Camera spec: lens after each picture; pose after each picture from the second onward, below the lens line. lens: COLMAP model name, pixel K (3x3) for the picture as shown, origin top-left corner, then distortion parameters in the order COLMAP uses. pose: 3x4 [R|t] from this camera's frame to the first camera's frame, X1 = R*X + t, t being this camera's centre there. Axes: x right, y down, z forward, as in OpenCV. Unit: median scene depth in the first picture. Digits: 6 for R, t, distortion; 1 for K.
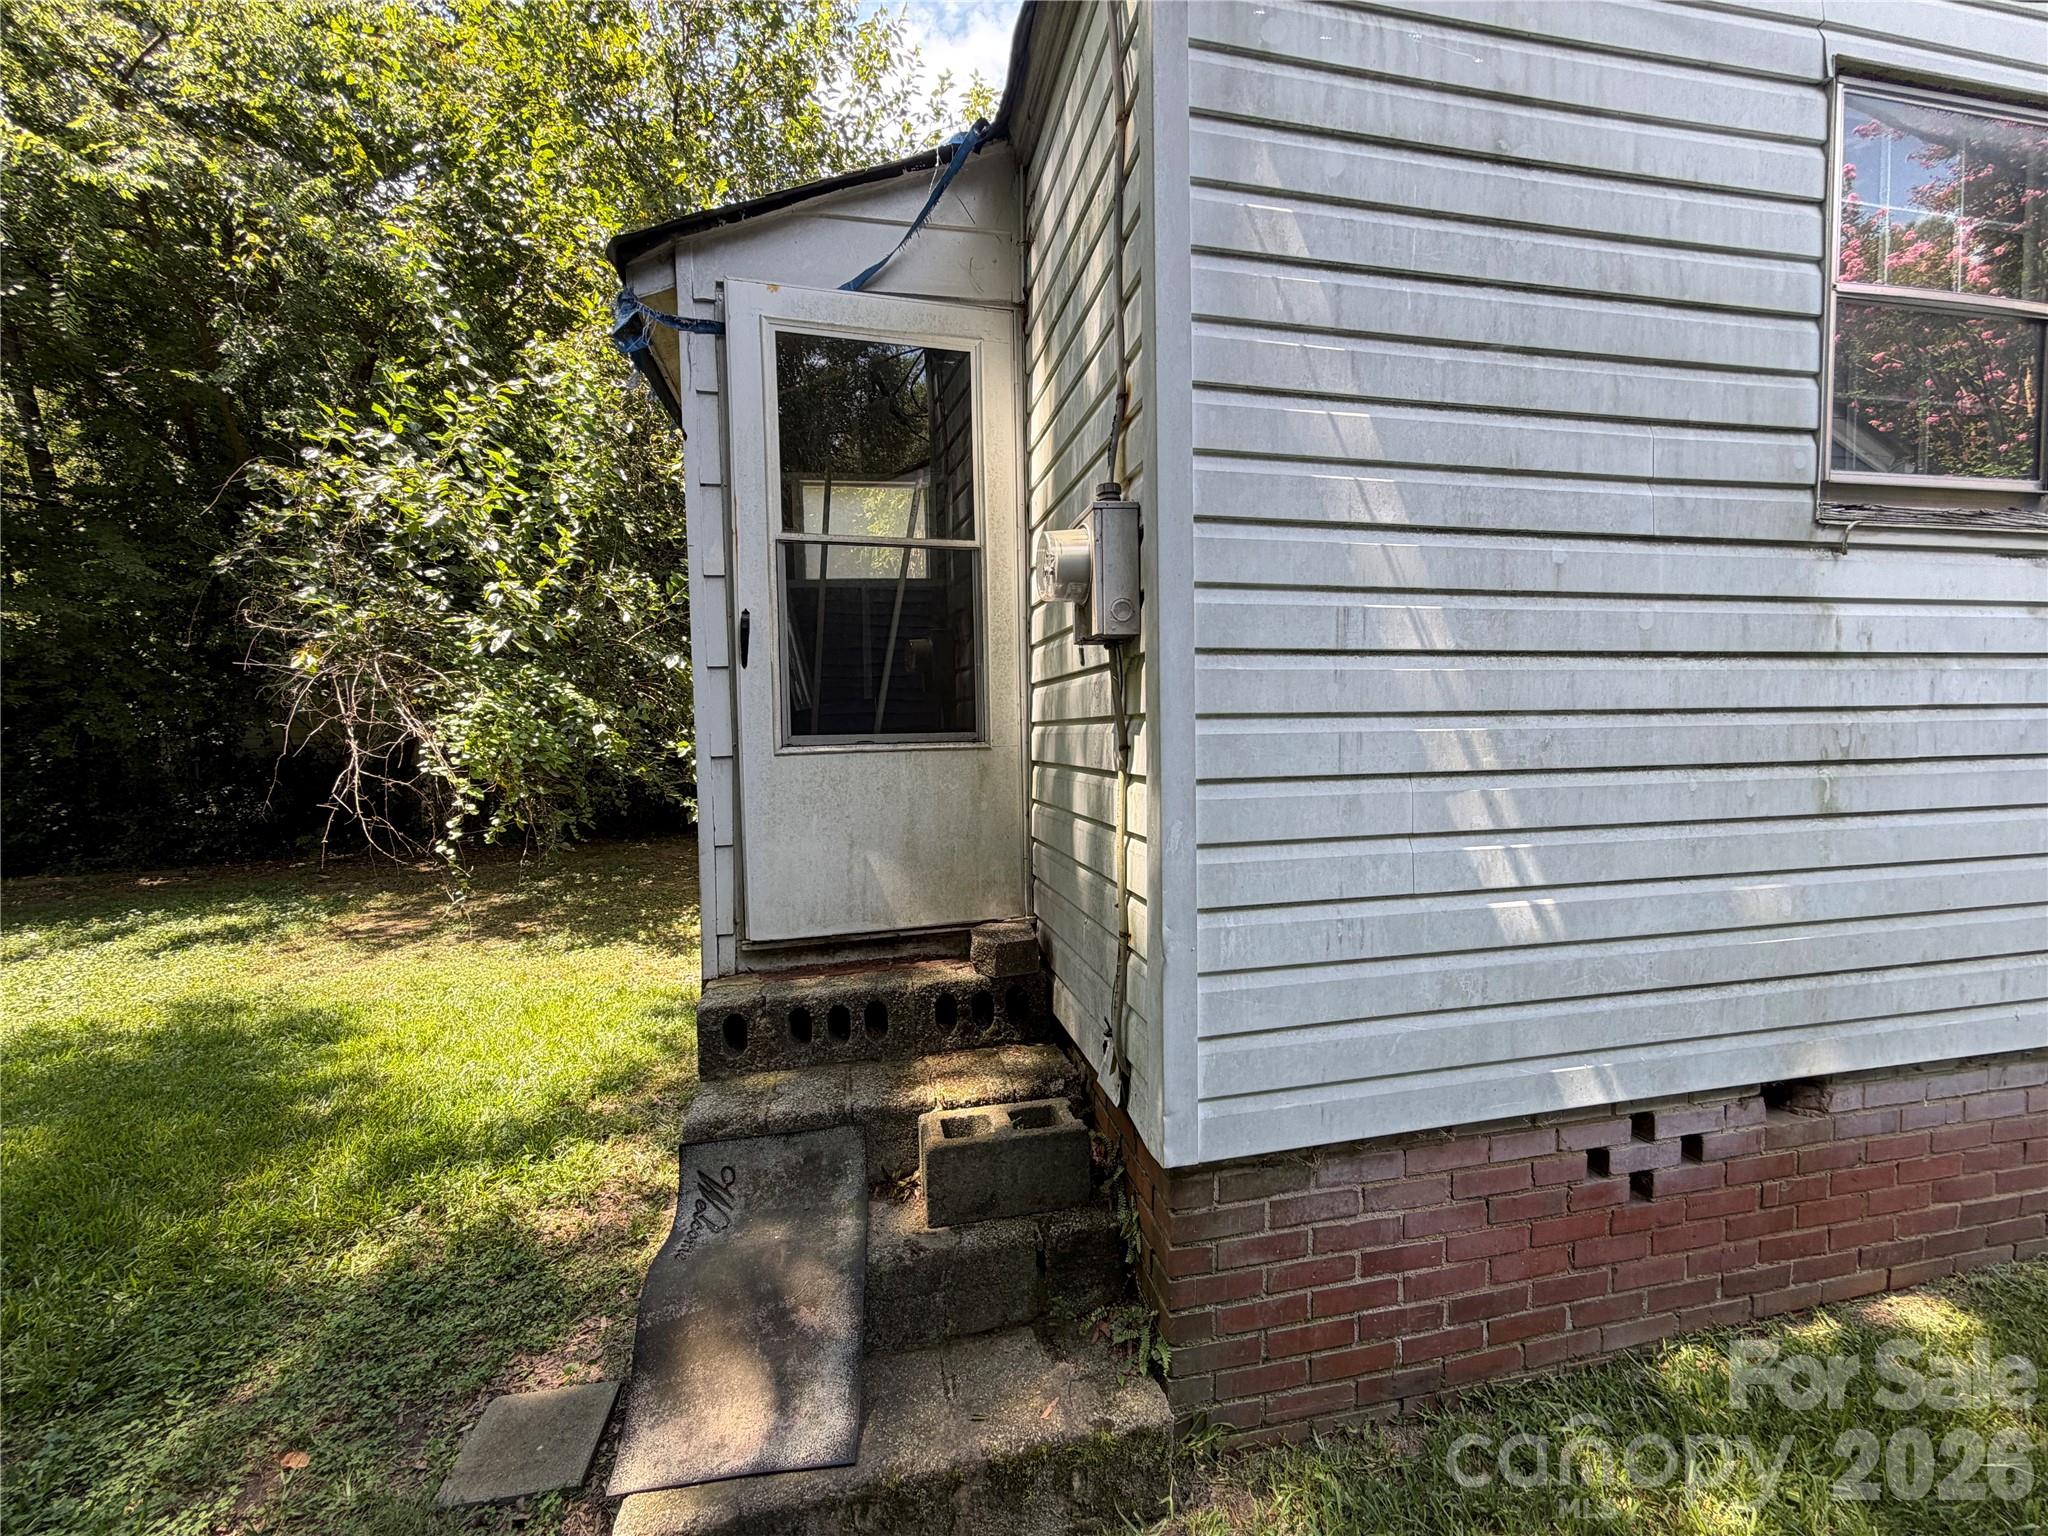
lens RADIAL K [[818.9, 0, 1024.1], [0, 818.9, 765.3], [0, 0, 1]] dist [0.001709, -0.000878]
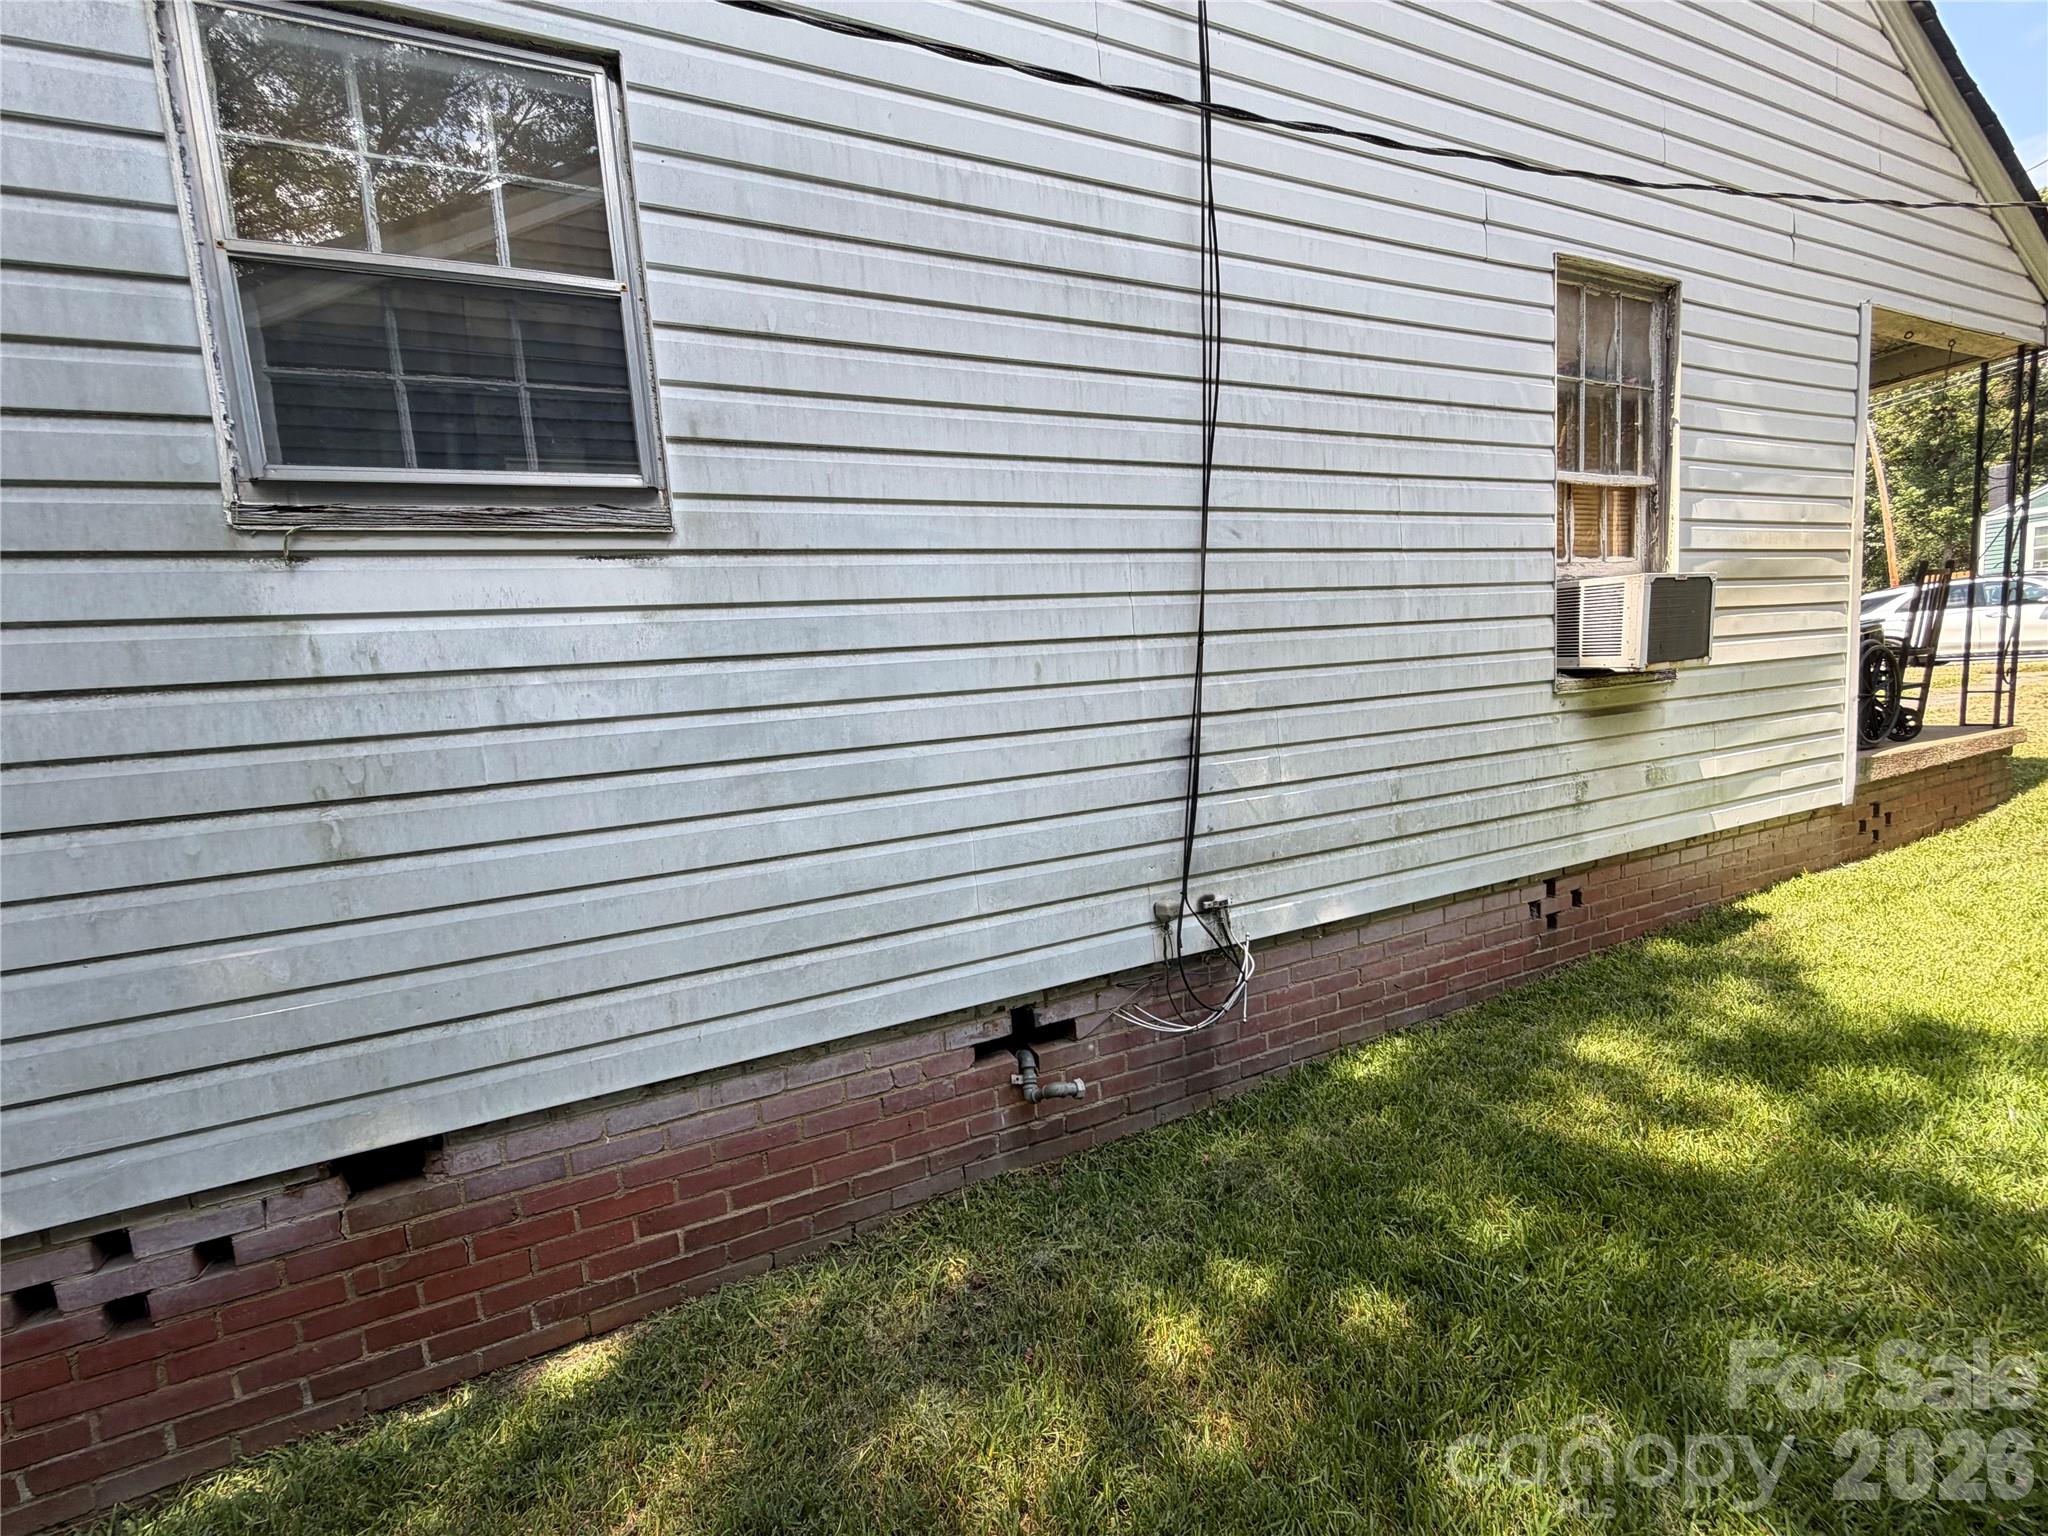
lens RADIAL K [[762.5, 0, 1023.3], [0, 762.5, 775.8], [0, 0, 1]] dist [-0.001120, -0.000643]
pose [[0.979224, -0.083085, 0.184982, 1.547847], [0.075544, 0.996012, 0.047463, -0.014812], [-0.188187, -0.032503, 0.981595, 0.058467]]
